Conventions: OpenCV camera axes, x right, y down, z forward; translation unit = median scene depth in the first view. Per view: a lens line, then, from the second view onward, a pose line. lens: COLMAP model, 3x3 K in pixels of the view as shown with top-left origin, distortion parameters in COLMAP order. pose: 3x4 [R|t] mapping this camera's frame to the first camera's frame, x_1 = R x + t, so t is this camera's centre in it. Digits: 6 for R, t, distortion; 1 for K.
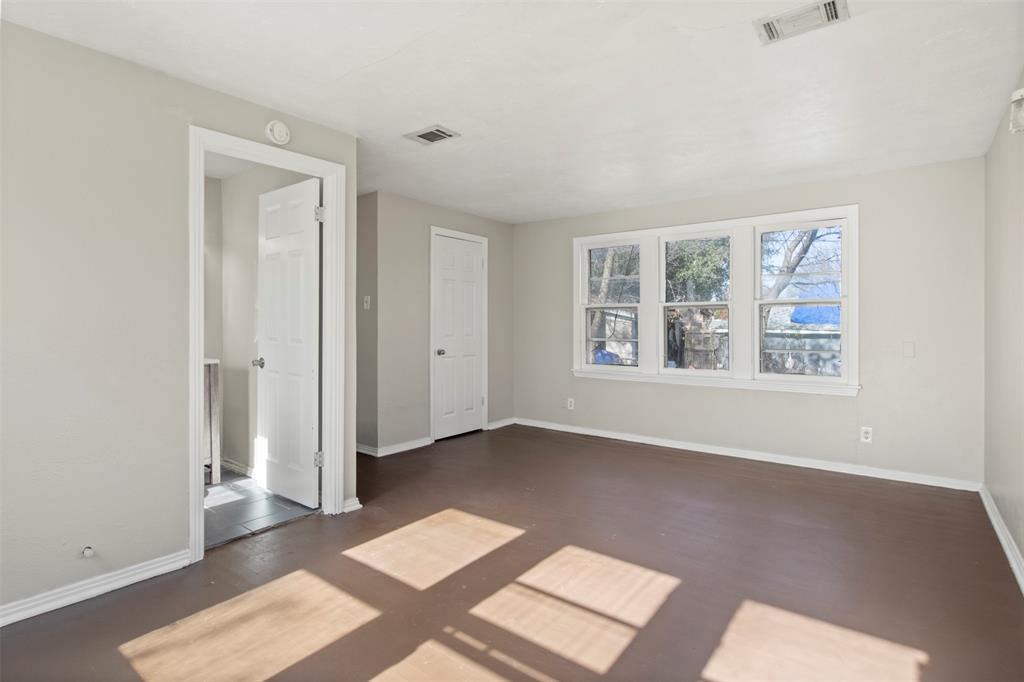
lens RADIAL K [[512.8, 0, 505.8], [0, 512.8, 321.2], [0, 0, 1]] dist [-0.001713, -0.002041]
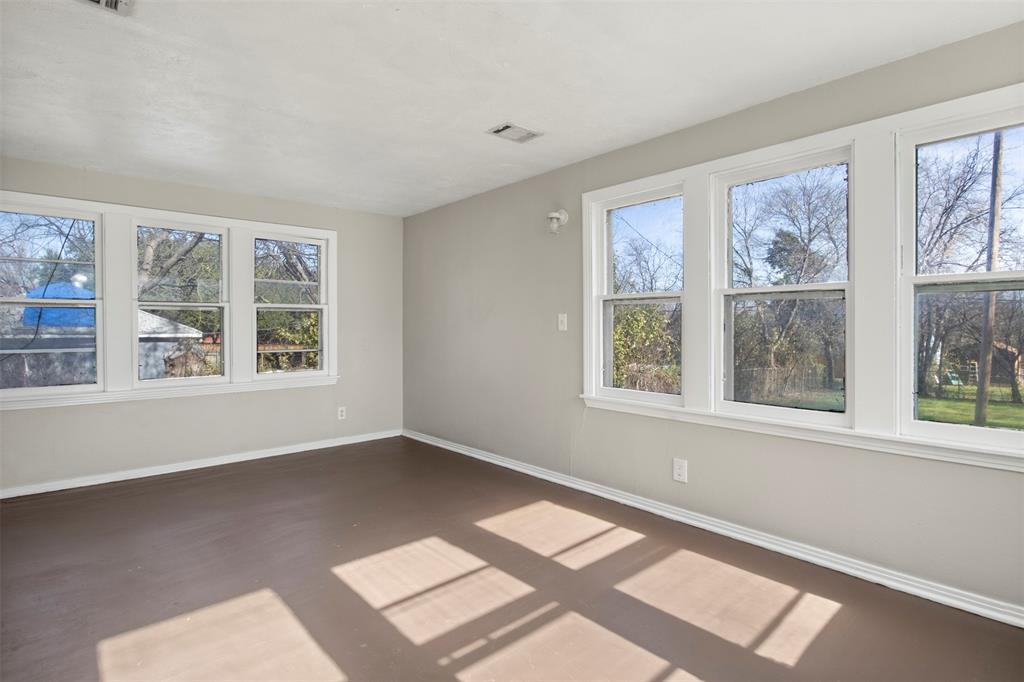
lens RADIAL K [[512.8, 0, 508.8], [0, 512.8, 334.3], [0, 0, 1]] dist [-0.001713, -0.002041]
pose [[0.182114, -0.014894, 0.983165, -0.845092], [-0.004660, 0.999861, 0.016010, 0.002332], [-0.983266, -0.007497, 0.182019, 0.623893]]
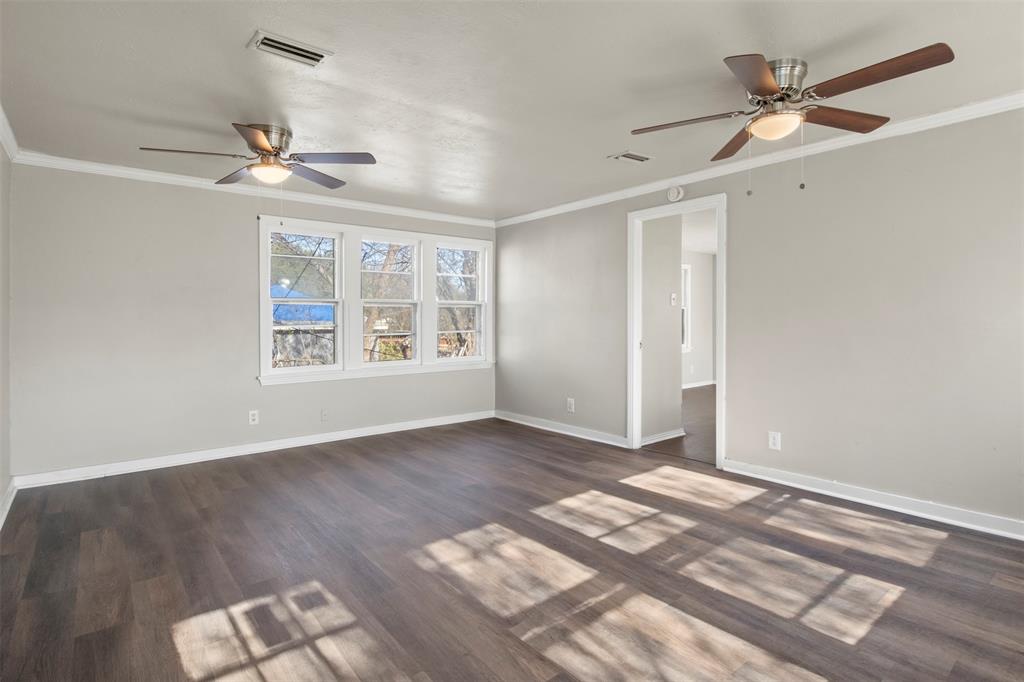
lens RADIAL K [[512.8, 0, 503.3], [0, 512.8, 323.3], [0, 0, 1]] dist [-0.001713, -0.002041]
pose [[0.223443, -0.013302, 0.974626, -1.210289], [0.003624, 0.999911, 0.012817, -0.002508], [-0.974710, 0.000669, 0.223471, 0.942665]]
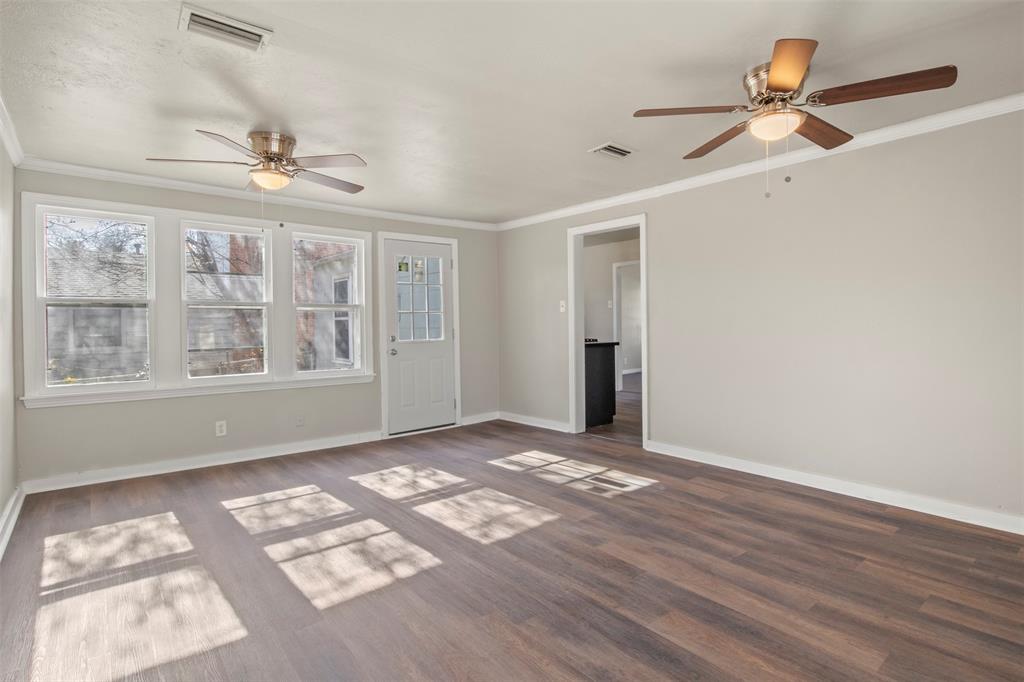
lens RADIAL K [[512.8, 0, 515.9], [0, 512.8, 332.6], [0, 0, 1]] dist [-0.001713, -0.002041]
pose [[-0.203194, 0.016444, -0.979000, 1.182231], [0.014640, 0.999798, 0.013755, 0.011837], [0.979029, -0.011538, -0.203393, 1.572474]]
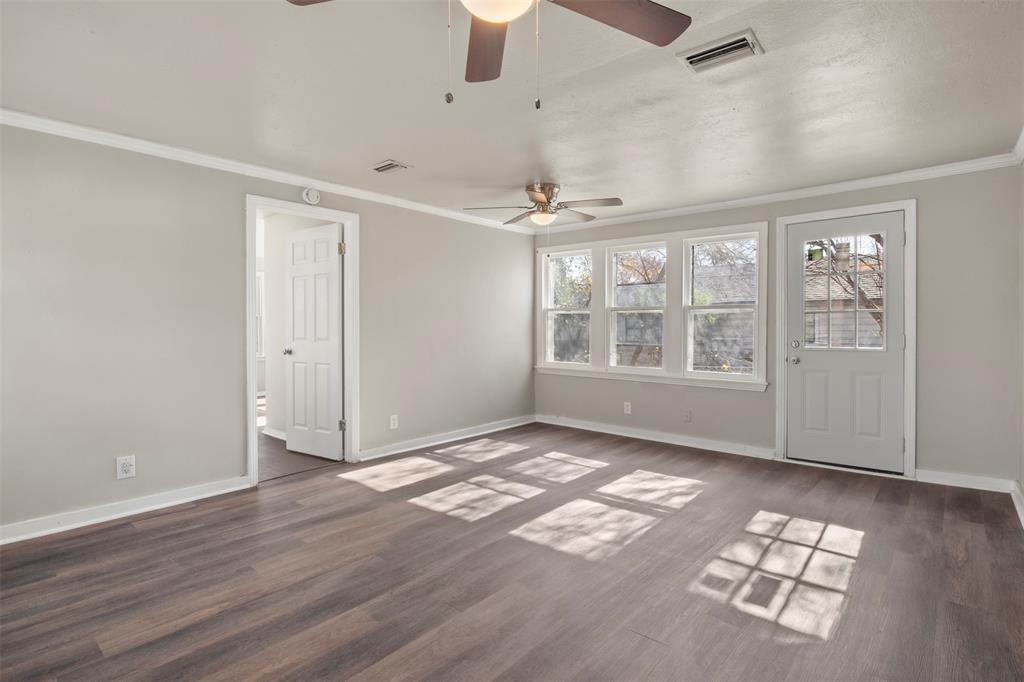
lens RADIAL K [[512.8, 0, 515.1], [0, 512.8, 336.1], [0, 0, 1]] dist [-0.001713, -0.002041]
pose [[-0.999298, -0.005094, 0.037105, -0.020153], [-0.004568, 0.999888, 0.014235, 0.012209], [-0.037173, 0.014056, -0.999210, 2.521750]]
